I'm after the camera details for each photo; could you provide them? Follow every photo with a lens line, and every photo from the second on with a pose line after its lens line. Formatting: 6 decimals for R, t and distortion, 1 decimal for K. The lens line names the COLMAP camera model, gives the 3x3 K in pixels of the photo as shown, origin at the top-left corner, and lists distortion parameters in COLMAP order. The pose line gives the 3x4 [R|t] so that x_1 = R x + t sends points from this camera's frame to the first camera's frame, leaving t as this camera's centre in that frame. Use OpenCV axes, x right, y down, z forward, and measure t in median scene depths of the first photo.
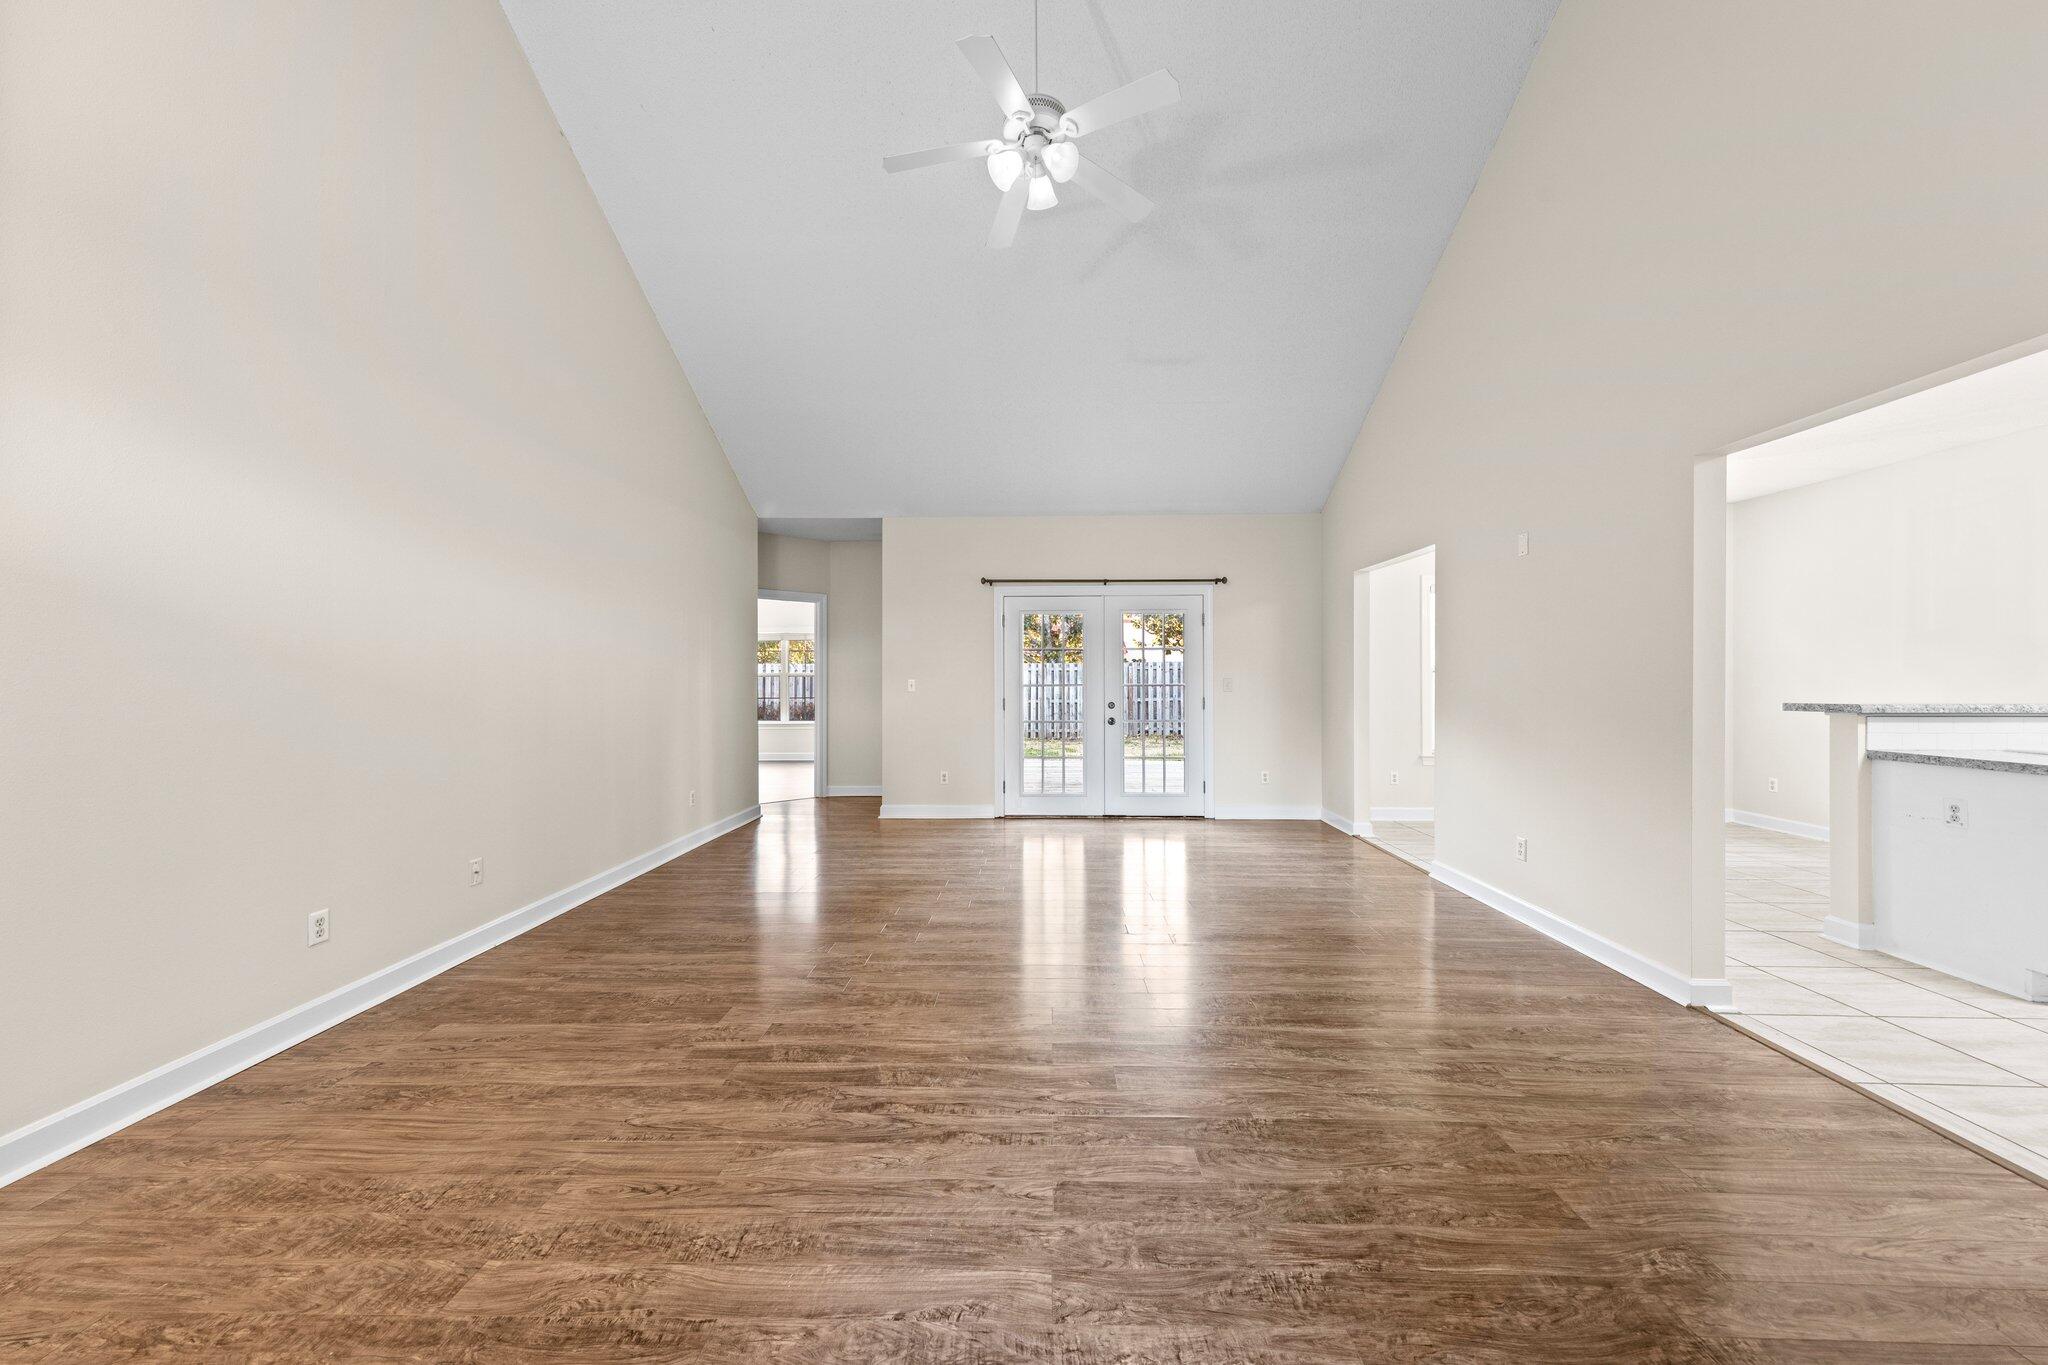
lens RADIAL K [[735.4, 0, 1025.4], [0, 735.4, 680.1], [0, 0, 1]] dist [0.004726, -0.001150]
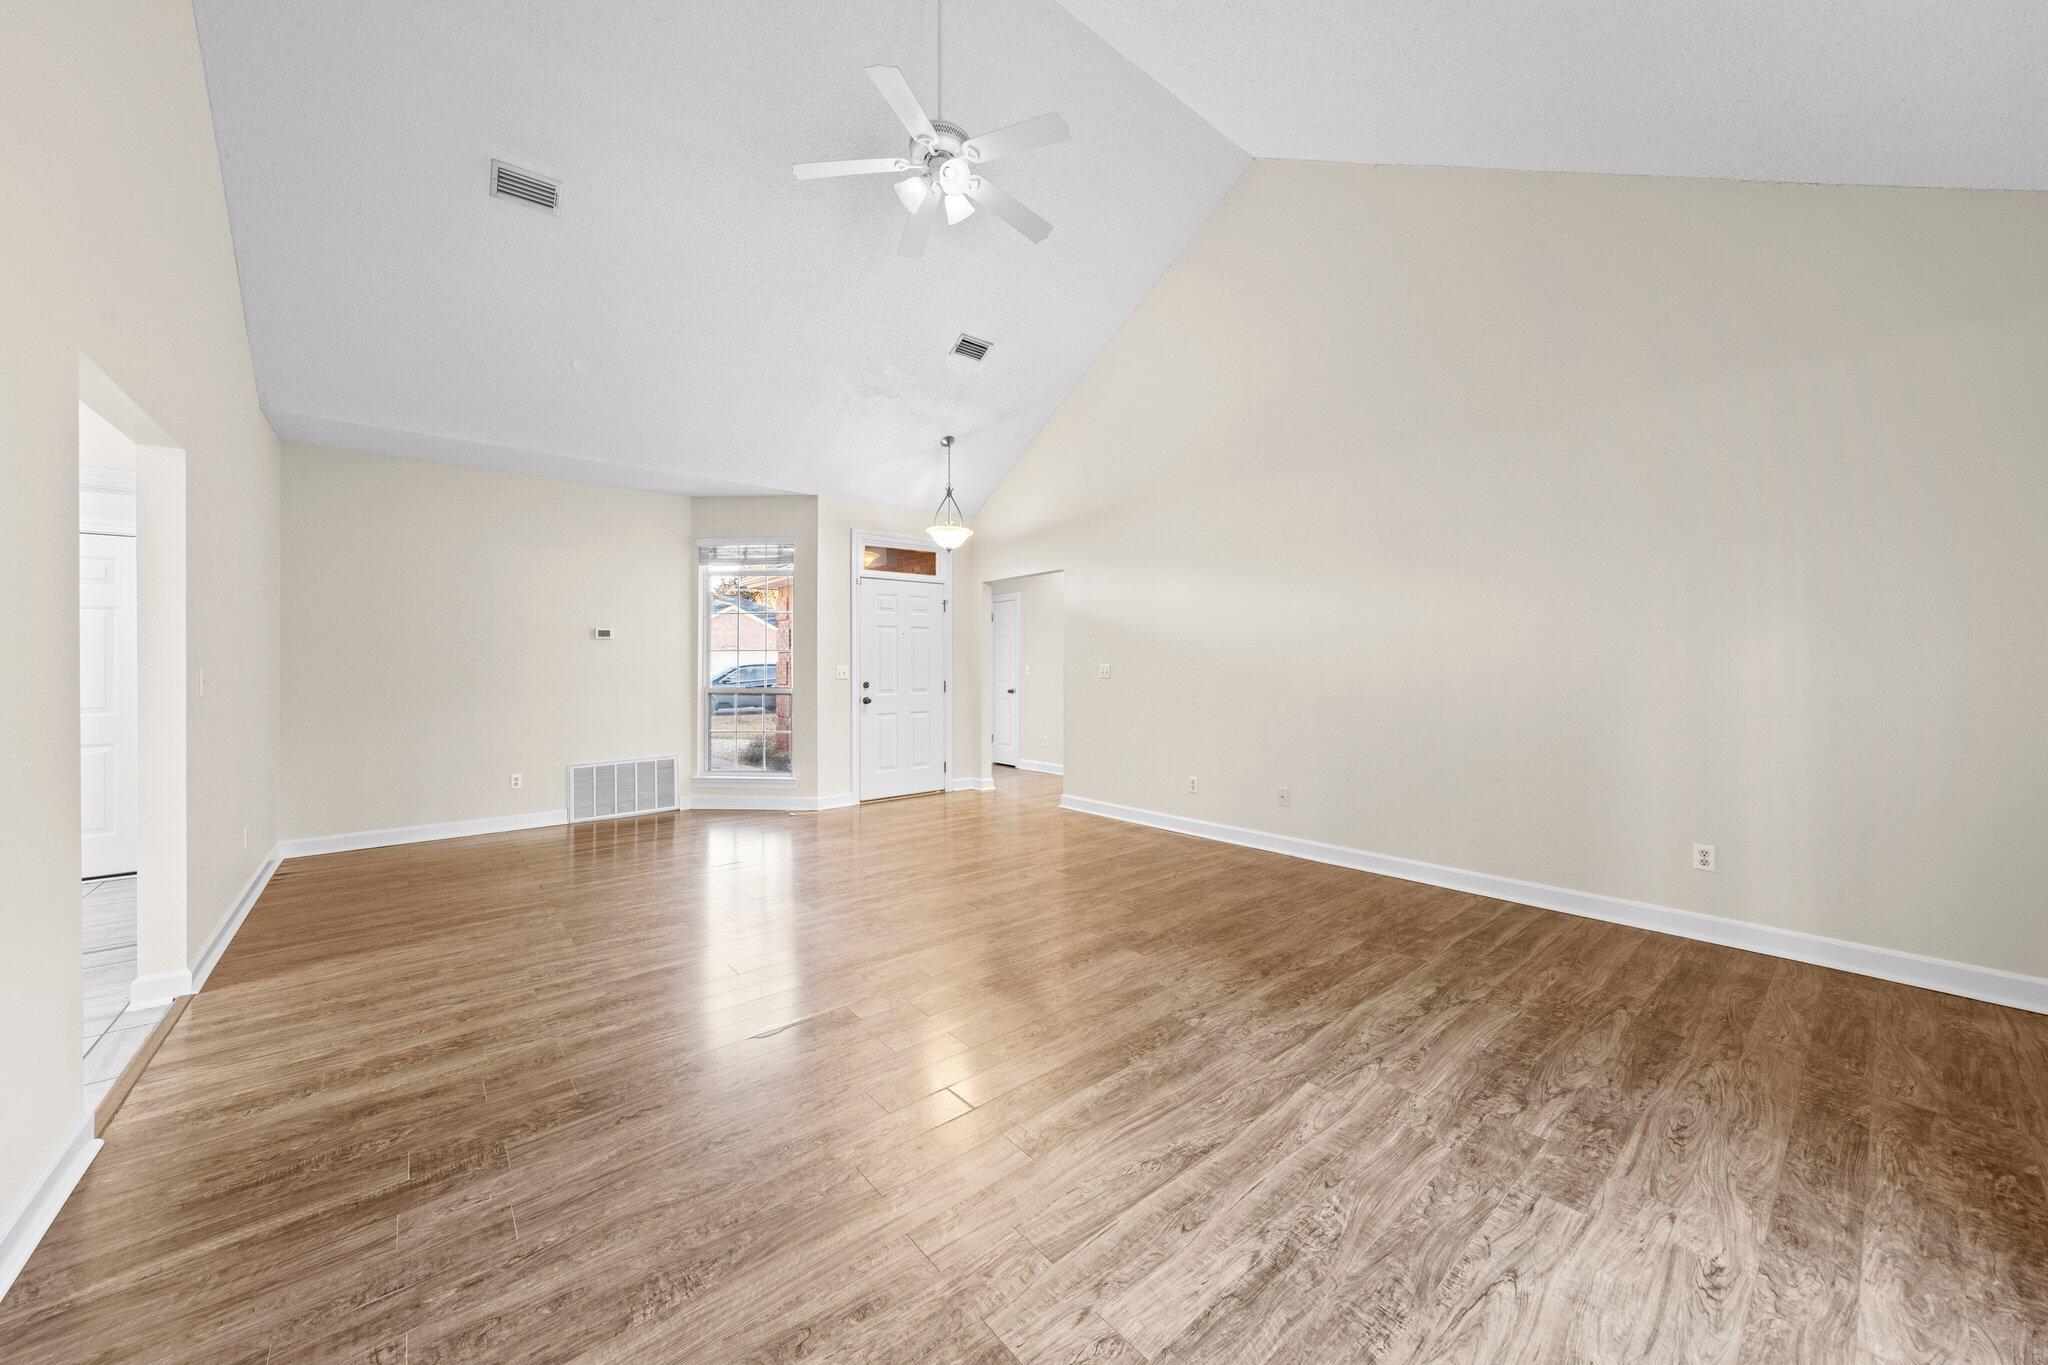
lens RADIAL K [[735.4, 0, 1024.2], [0, 735.4, 662.9], [0, 0, 1]] dist [0.004726, -0.001150]
pose [[-0.749813, 0.004625, -0.661634, 0.619496], [0.007503, 0.999971, -0.001513, -0.002919], [0.661608, -0.006099, -0.749825, 1.853825]]
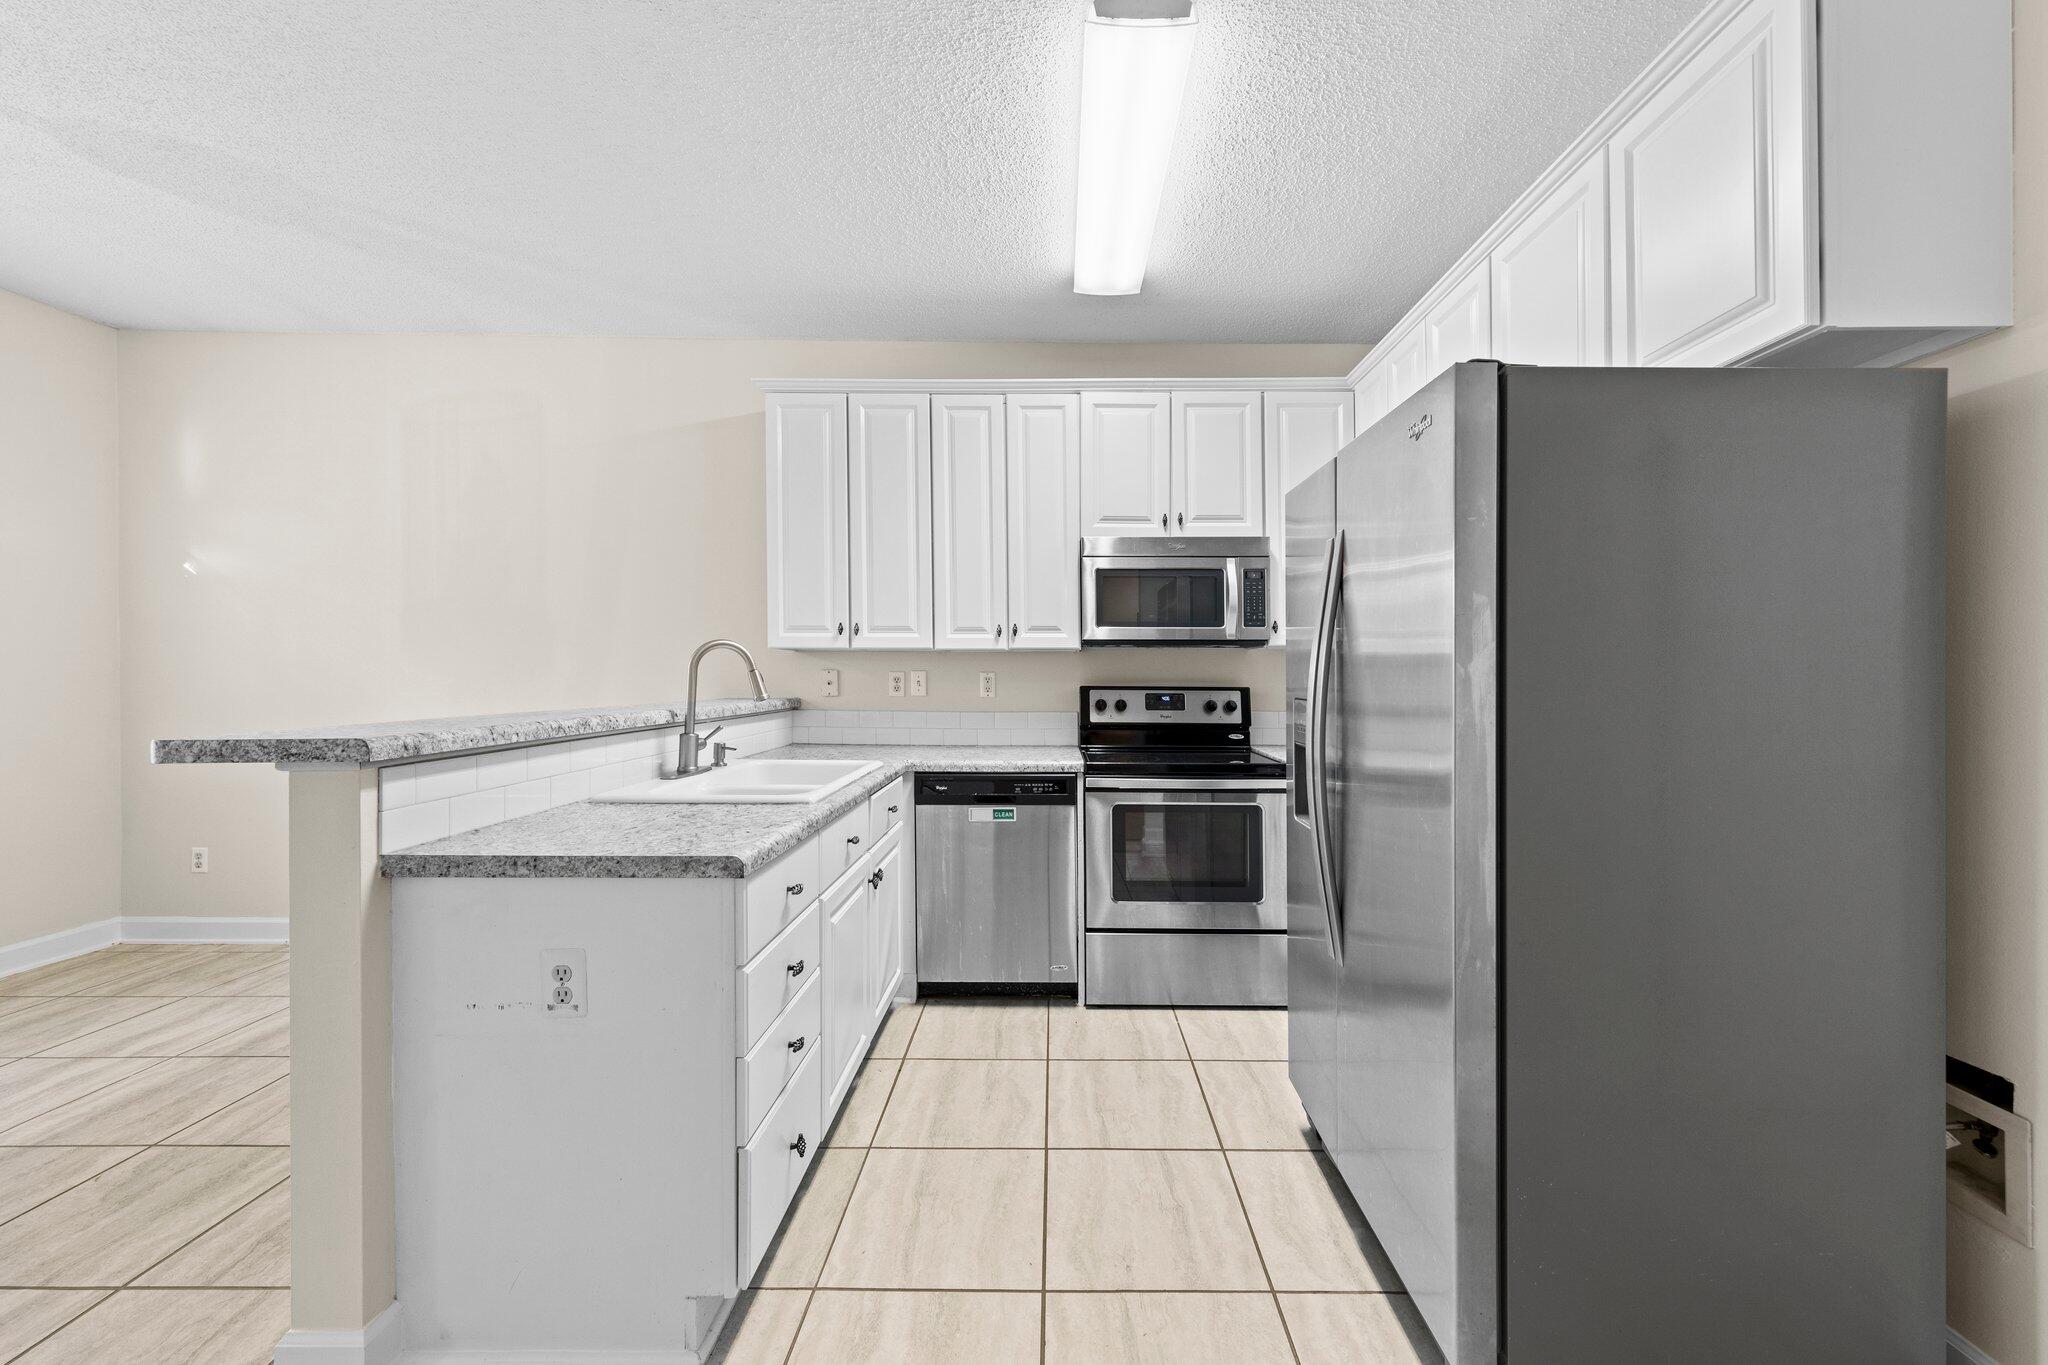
lens RADIAL K [[774.6, 0, 1048.8], [0, 774.6, 676.4], [0, 0, 1]] dist [0.002555, 0.000922]
pose [[-0.019744, -0.002121, 0.999803, 0.794601], [-0.003636, 0.999991, 0.002049, 0.000070], [-0.999798, -0.003595, -0.019752, 0.720018]]
